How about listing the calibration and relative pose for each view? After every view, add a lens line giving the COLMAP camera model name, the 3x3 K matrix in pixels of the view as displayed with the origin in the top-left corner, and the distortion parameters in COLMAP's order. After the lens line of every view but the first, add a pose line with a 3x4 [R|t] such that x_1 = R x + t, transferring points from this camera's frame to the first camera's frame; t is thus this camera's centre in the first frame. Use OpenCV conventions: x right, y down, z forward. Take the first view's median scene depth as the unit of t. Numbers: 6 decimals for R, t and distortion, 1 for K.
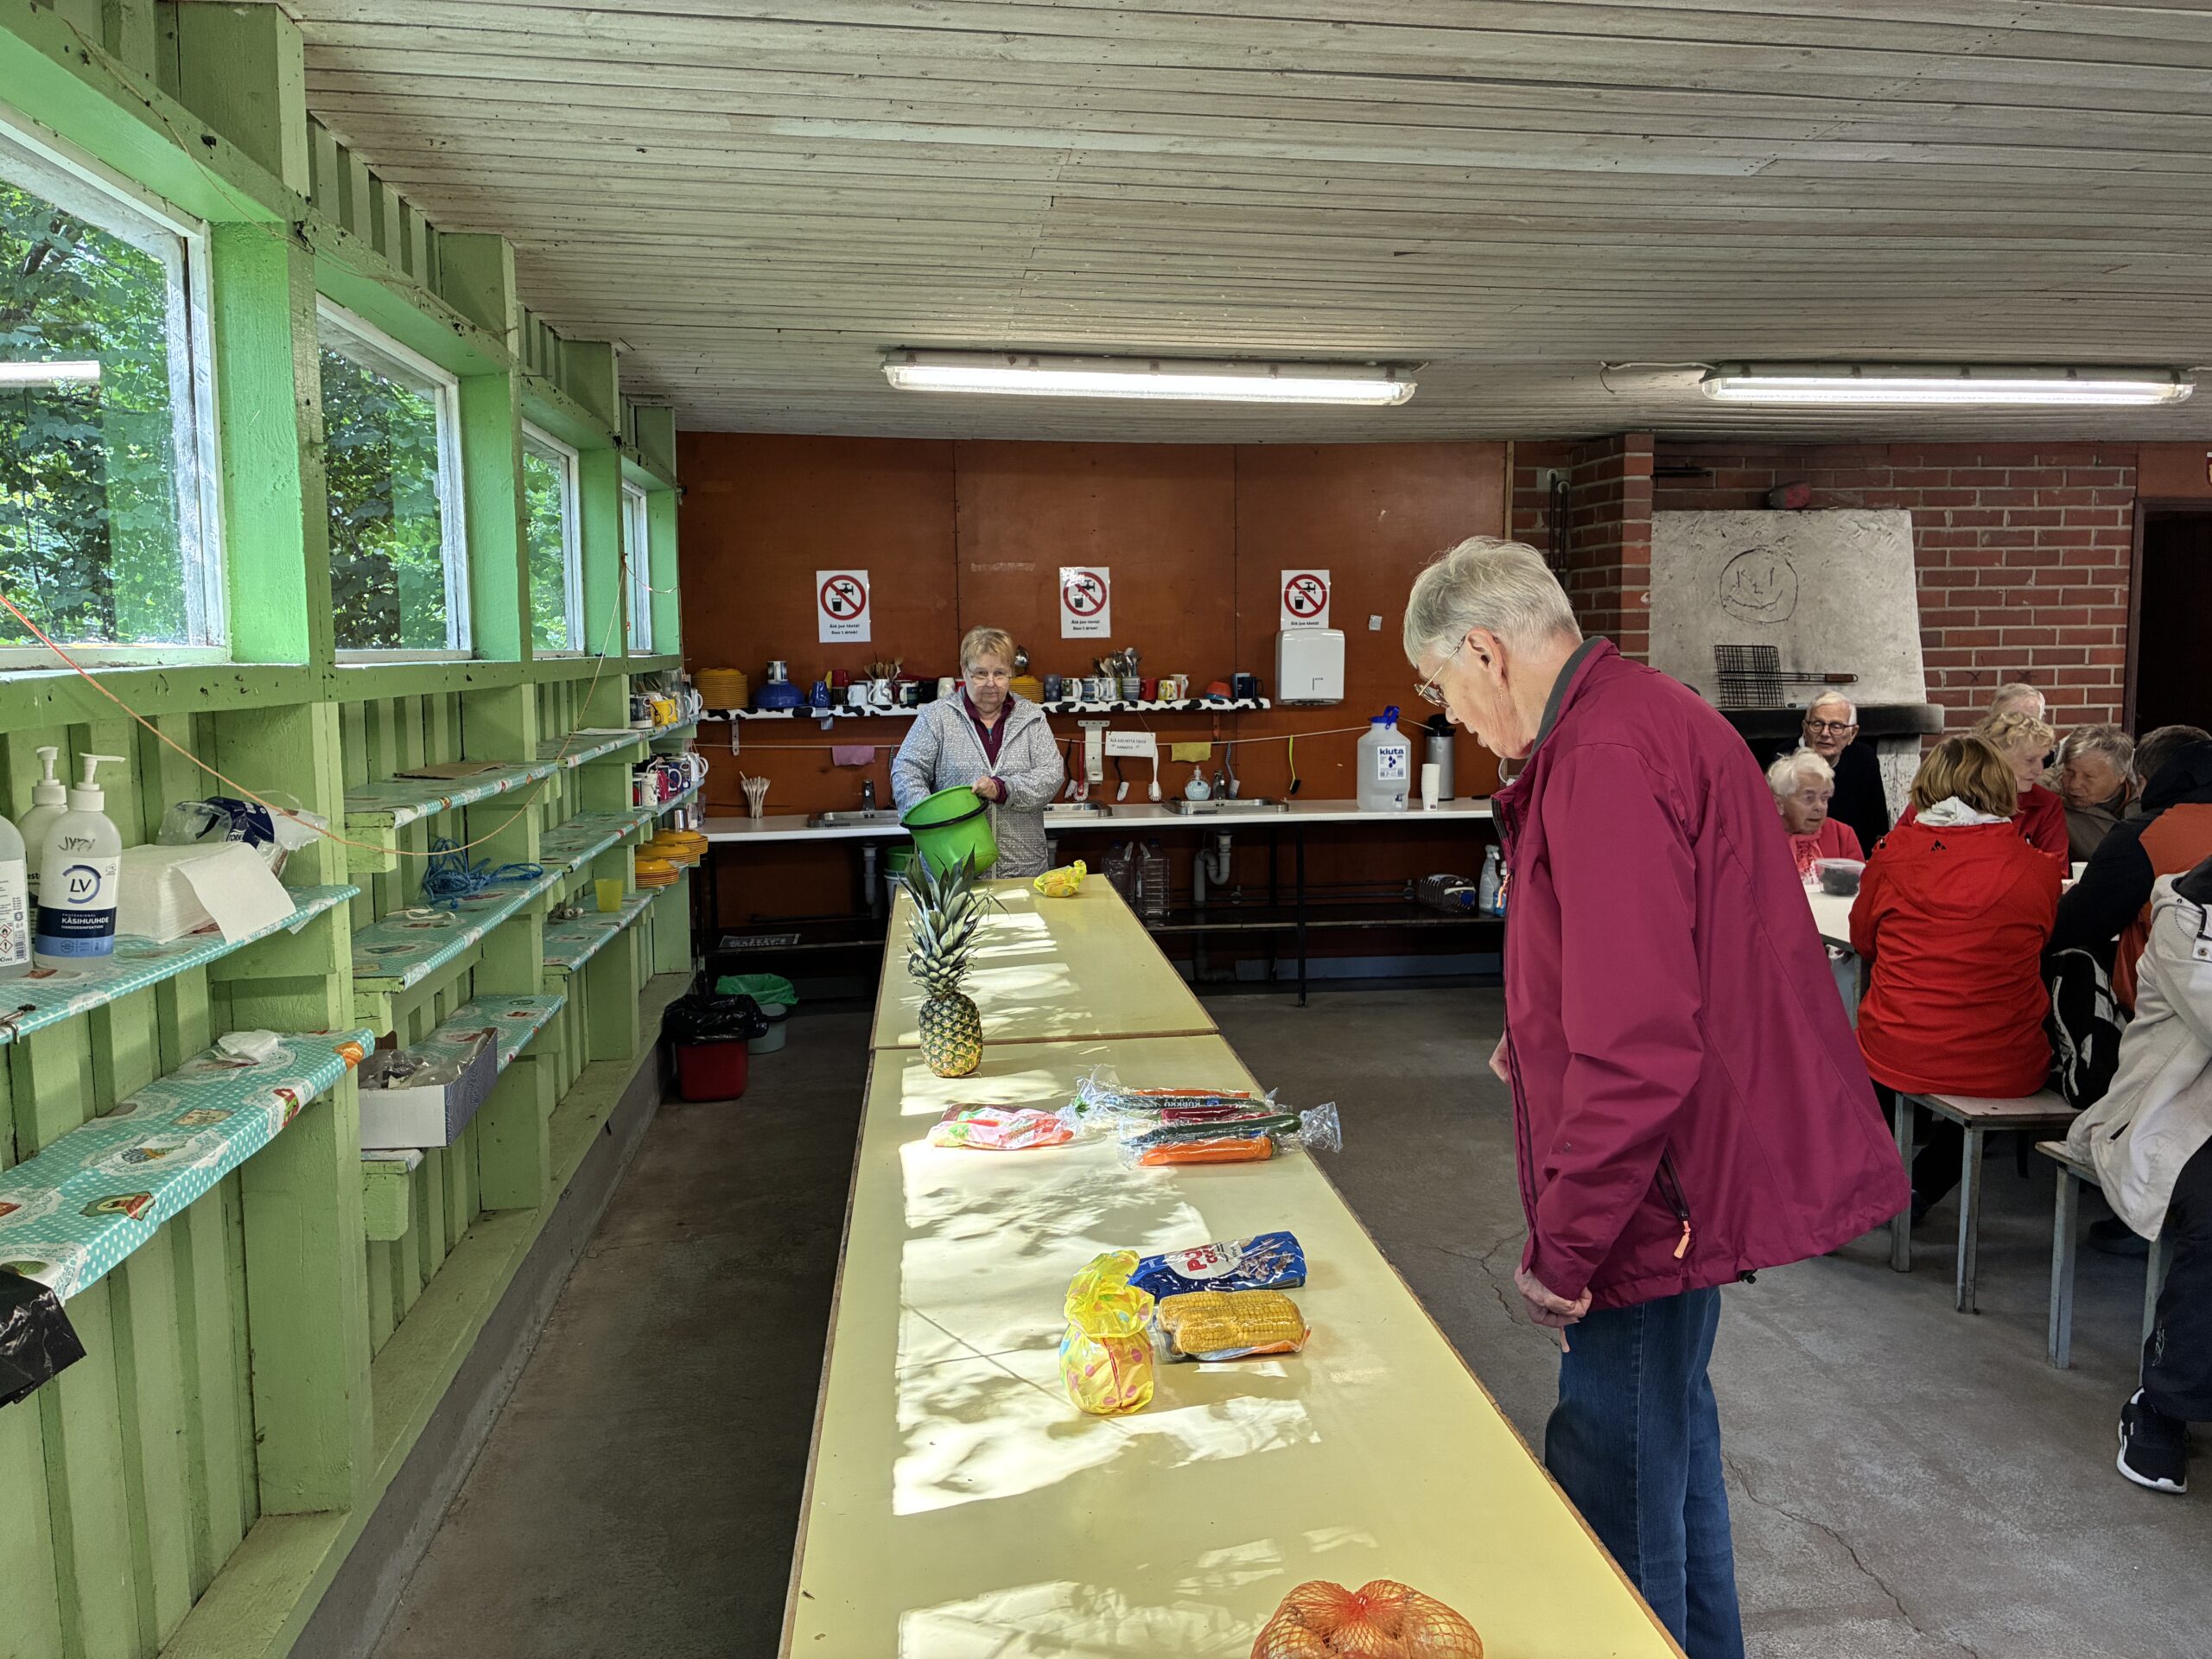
lens RADIAL K [[1667.9, 0, 1115.8], [0, 1667.9, 808.8], [0, 0, 1]] dist [0.045520, -0.068829]
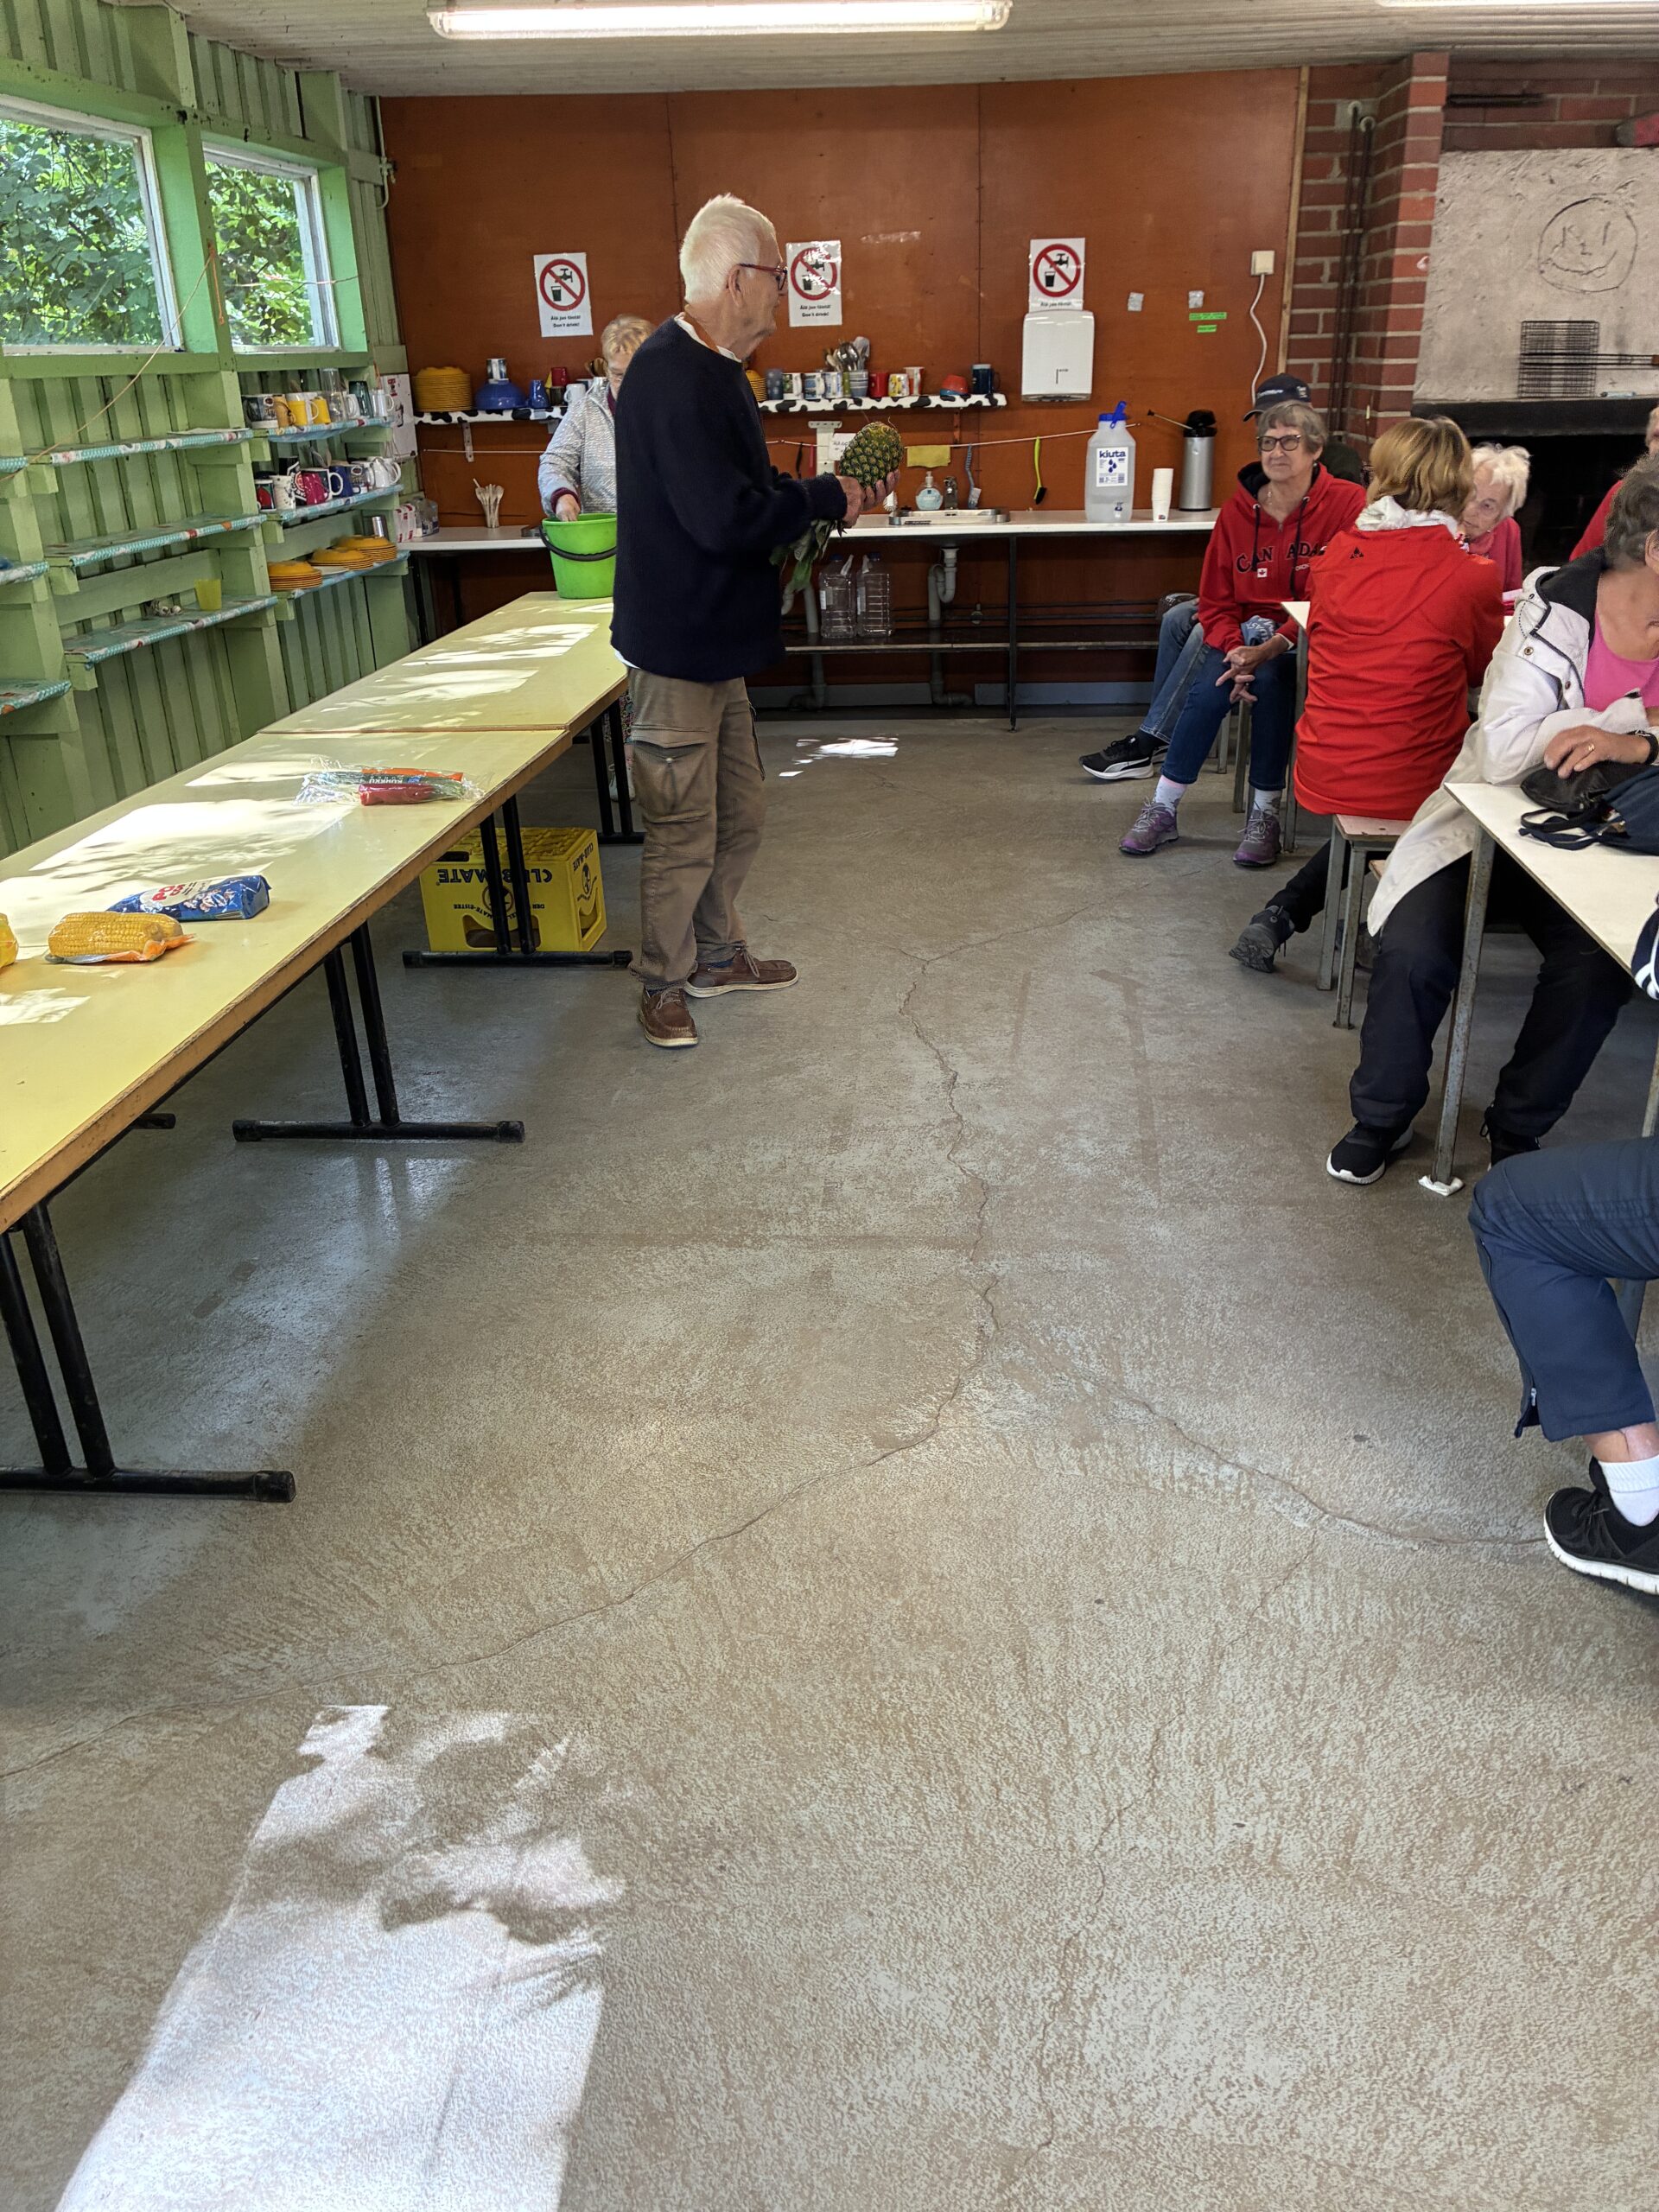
lens RADIAL K [[1667.9, 0, 837.8], [0, 1667.9, 1106.7], [0, 0, 1]] dist [0.045520, -0.068829]
pose [[0.980178, 0.067067, -0.186424, 0.204356], [-0.002885, 0.945694, 0.325046, 0.006185], [0.198100, -0.318065, 0.927141, -0.015753]]
